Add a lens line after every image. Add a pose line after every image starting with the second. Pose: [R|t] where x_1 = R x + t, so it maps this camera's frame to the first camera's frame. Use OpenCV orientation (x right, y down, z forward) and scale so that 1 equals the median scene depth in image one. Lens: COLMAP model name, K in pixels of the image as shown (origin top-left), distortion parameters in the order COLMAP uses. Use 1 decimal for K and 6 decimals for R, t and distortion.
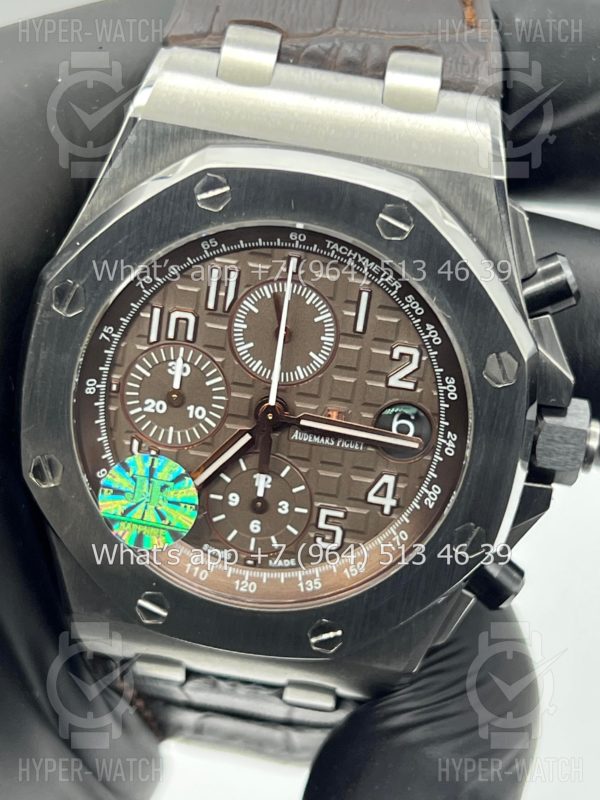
lens RADIAL K [[1877.8, 0, 272.8], [0, 1877.8, 401.0], [0, 0, 1]] dist [0.170173, 0.534908]
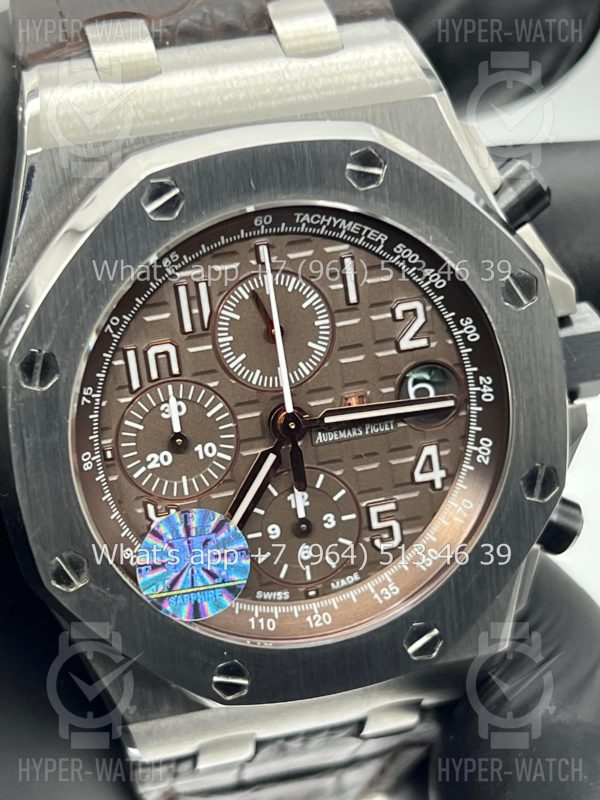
lens RADIAL K [[1877.8, 0, 272.8], [0, 1877.8, 401.0], [0, 0, 1]] dist [0.170173, 0.534908]
pose [[0.920871, -0.322951, 0.218402, -0.196852], [0.330921, 0.943659, 0.000093, -0.005620], [-0.206127, 0.072188, 0.975859, 0.138797]]
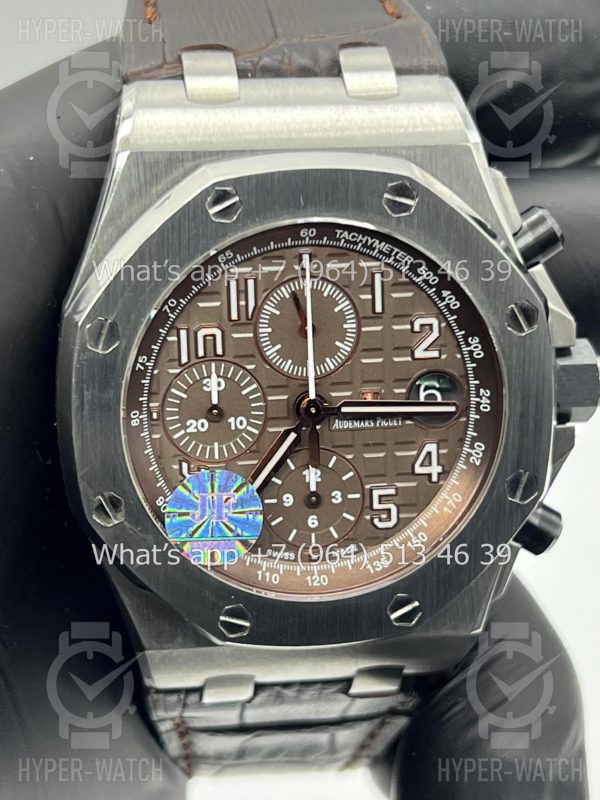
lens RADIAL K [[1877.8, 0, 272.8], [0, 1877.8, 401.0], [0, 0, 1]] dist [0.170173, 0.534908]
pose [[0.964421, -0.204304, 0.167786, -0.192460], [0.212993, 0.976414, -0.035340, 0.034725], [-0.156608, 0.069820, 0.985190, -0.011164]]
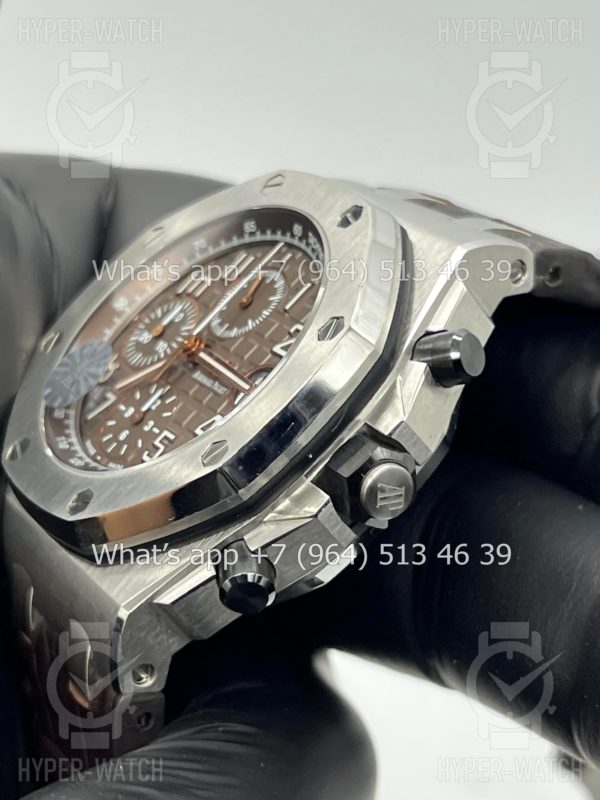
lens RADIAL K [[1877.8, 0, 272.8], [0, 1877.8, 401.0], [0, 0, 1]] dist [0.170173, 0.534908]
pose [[0.616889, 0.228644, -0.753107, 0.878728], [-0.699957, 0.596901, -0.392134, 0.430829], [0.359871, 0.769045, 0.528263, 0.446439]]
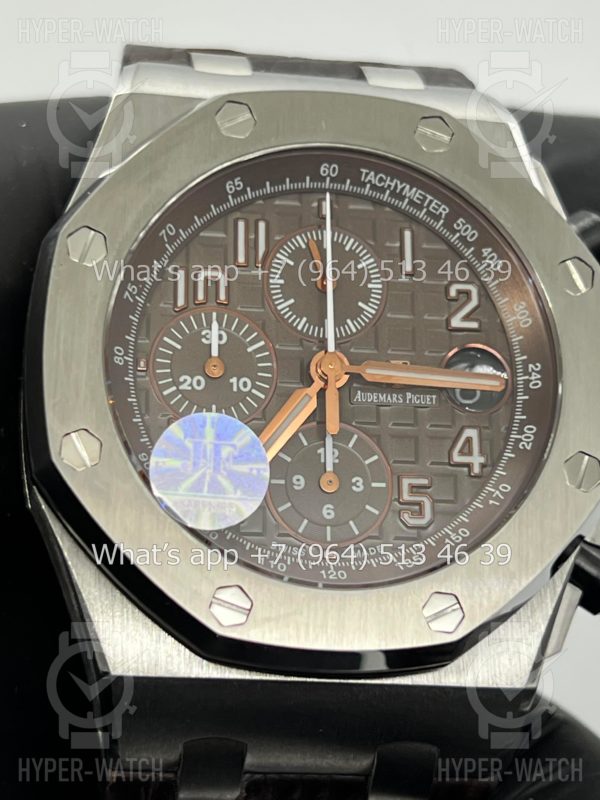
lens RADIAL K [[1877.8, 0, 272.8], [0, 1877.8, 401.0], [0, 0, 1]] dist [0.170173, 0.534908]
pose [[0.961242, -0.076568, 0.264861, -0.254266], [0.193785, 0.870972, -0.451504, 0.402240], [-0.196116, 0.485331, 0.852052, 0.277077]]
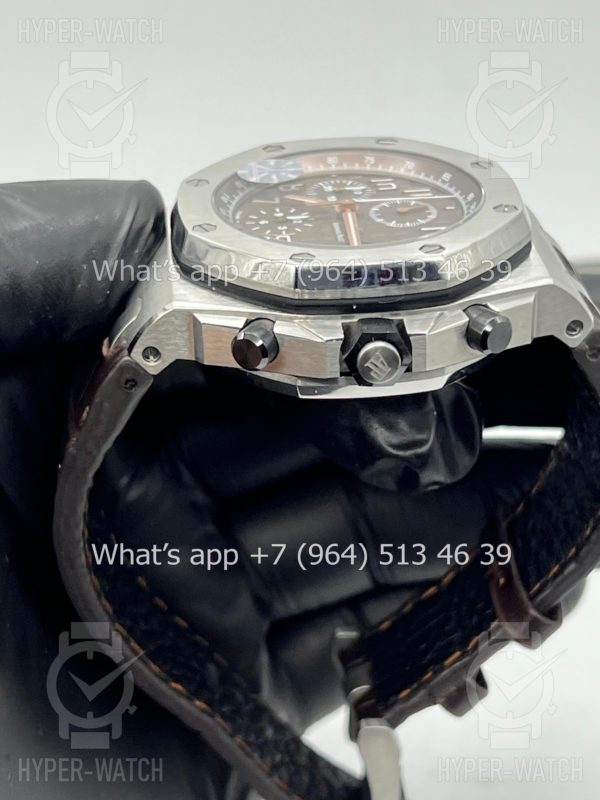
lens RADIAL K [[1877.8, 0, 272.8], [0, 1877.8, 401.0], [0, 0, 1]] dist [0.170173, 0.534908]
pose [[0.238168, 0.513408, -0.824432, 1.260072], [-0.946673, -0.066937, -0.315166, 0.509787], [-0.216994, 0.855530, 0.470087, 0.452335]]
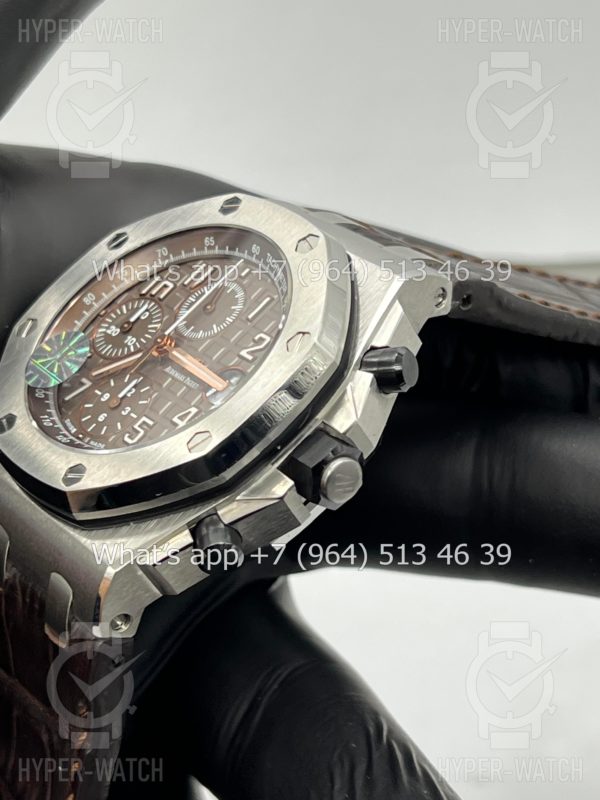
lens RADIAL K [[1877.8, 0, 272.8], [0, 1877.8, 401.0], [0, 0, 1]] dist [0.170173, 0.534908]
pose [[0.710569, 0.290791, -0.640728, 0.905471], [-0.663476, 0.580109, -0.472518, 0.598617], [0.234288, 0.760864, 0.605140, 0.249306]]
